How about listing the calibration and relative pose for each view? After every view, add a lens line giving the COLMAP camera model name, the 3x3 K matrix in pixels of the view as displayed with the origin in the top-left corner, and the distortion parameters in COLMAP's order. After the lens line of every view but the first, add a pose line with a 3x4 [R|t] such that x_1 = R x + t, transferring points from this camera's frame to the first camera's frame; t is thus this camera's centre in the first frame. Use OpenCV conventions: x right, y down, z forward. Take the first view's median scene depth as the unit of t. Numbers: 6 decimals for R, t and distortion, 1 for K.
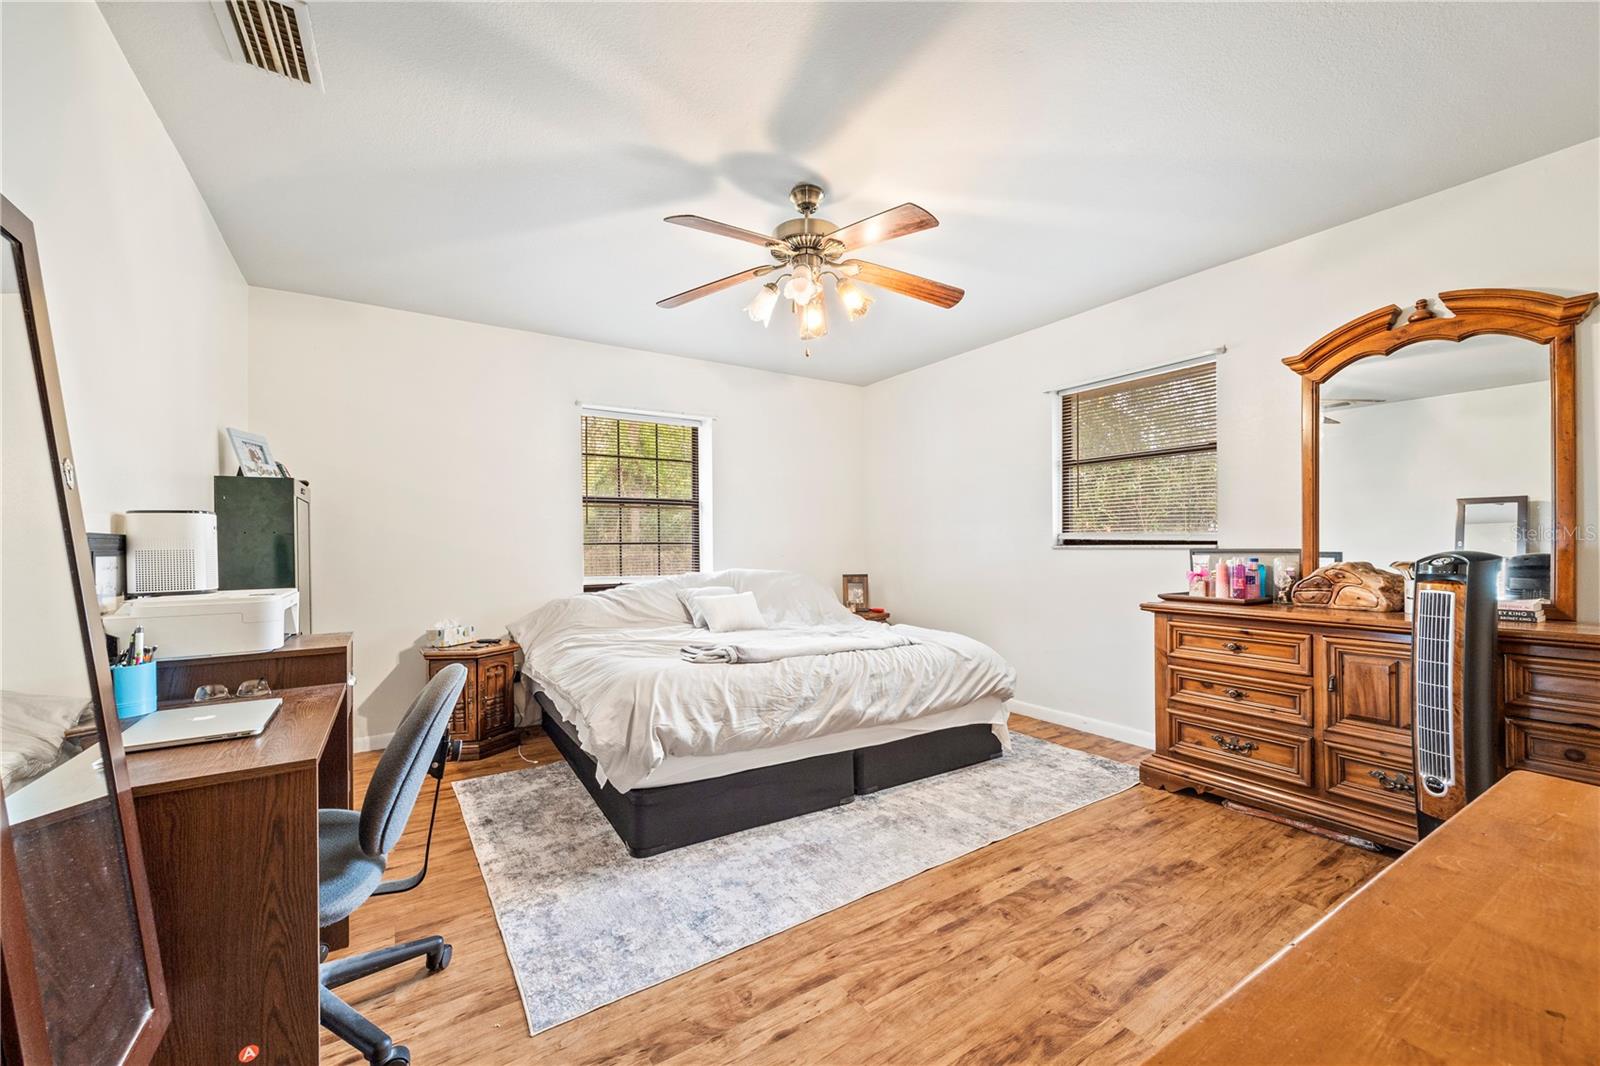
lens RADIAL K [[633.5, 0, 808.1], [0, 633.5, 543.2], [0, 0, 1]] dist [-0.002373, -0.000090]
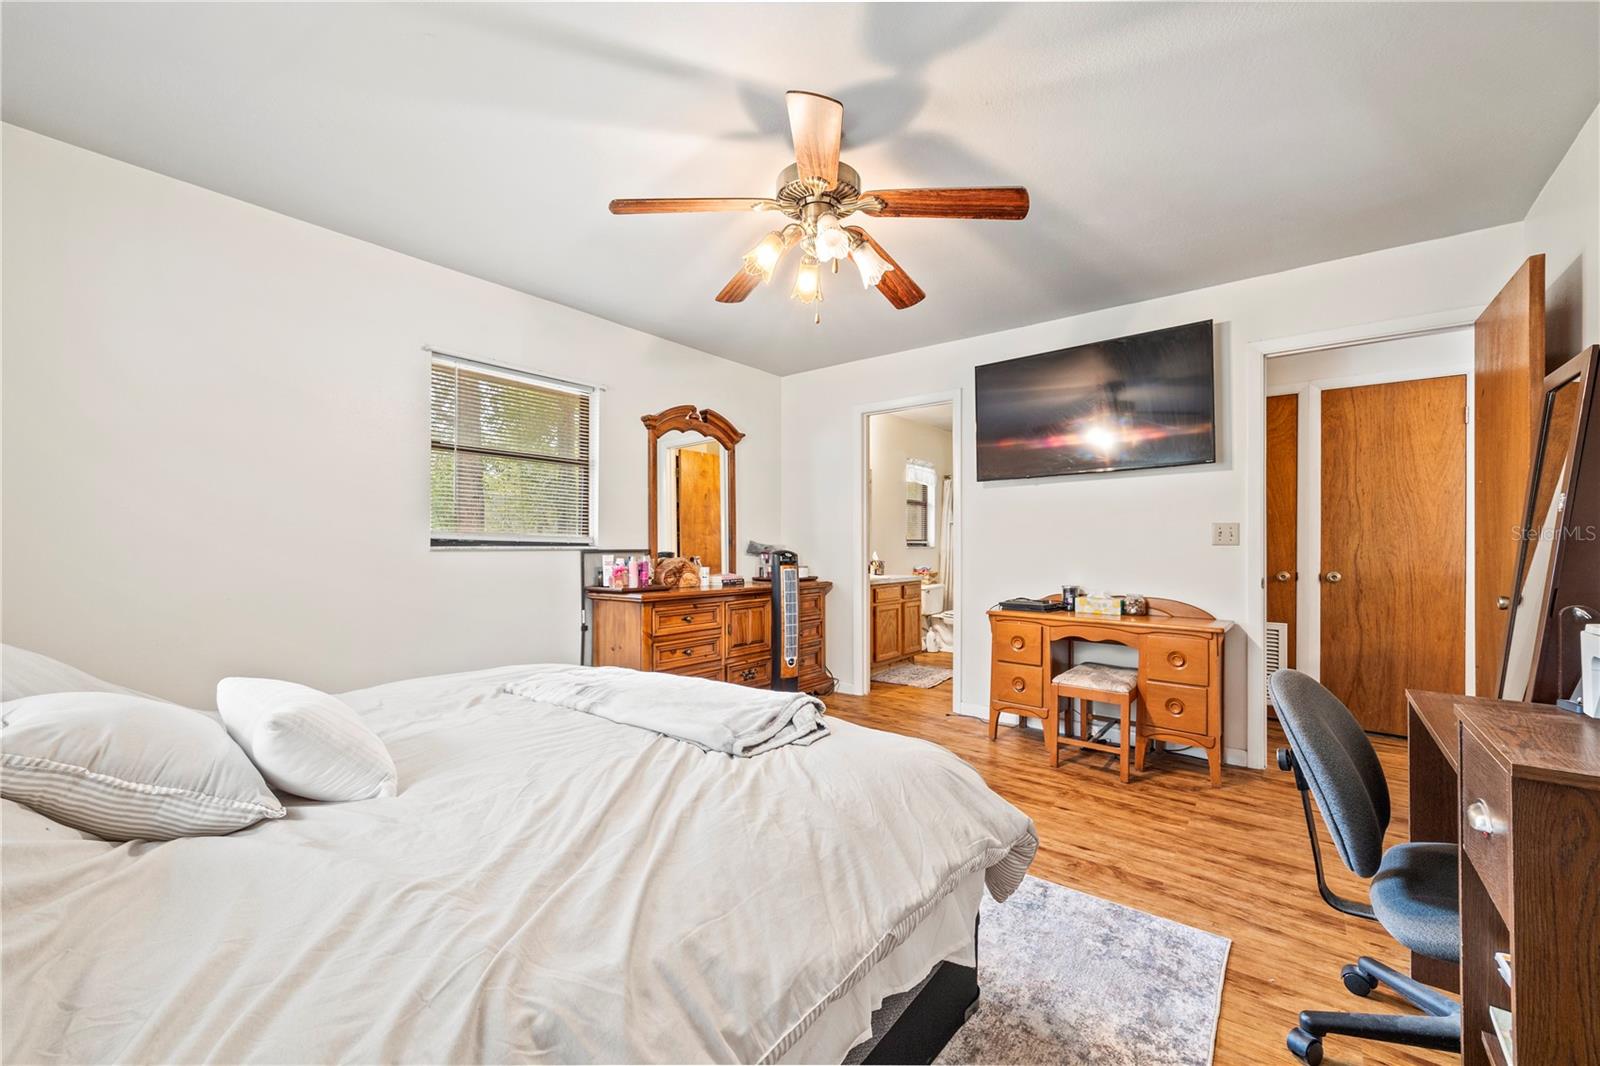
lens RADIAL K [[627.0, 0, 807.6], [0, 627.0, 539.6], [0, 0, 1]] dist [0.006428, -0.000607]
pose [[-0.316359, 0.013521, 0.948543, -1.344981], [-0.004489, 0.999866, -0.015750, 0.014904], [-0.948629, -0.009241, -0.316256, 2.166095]]
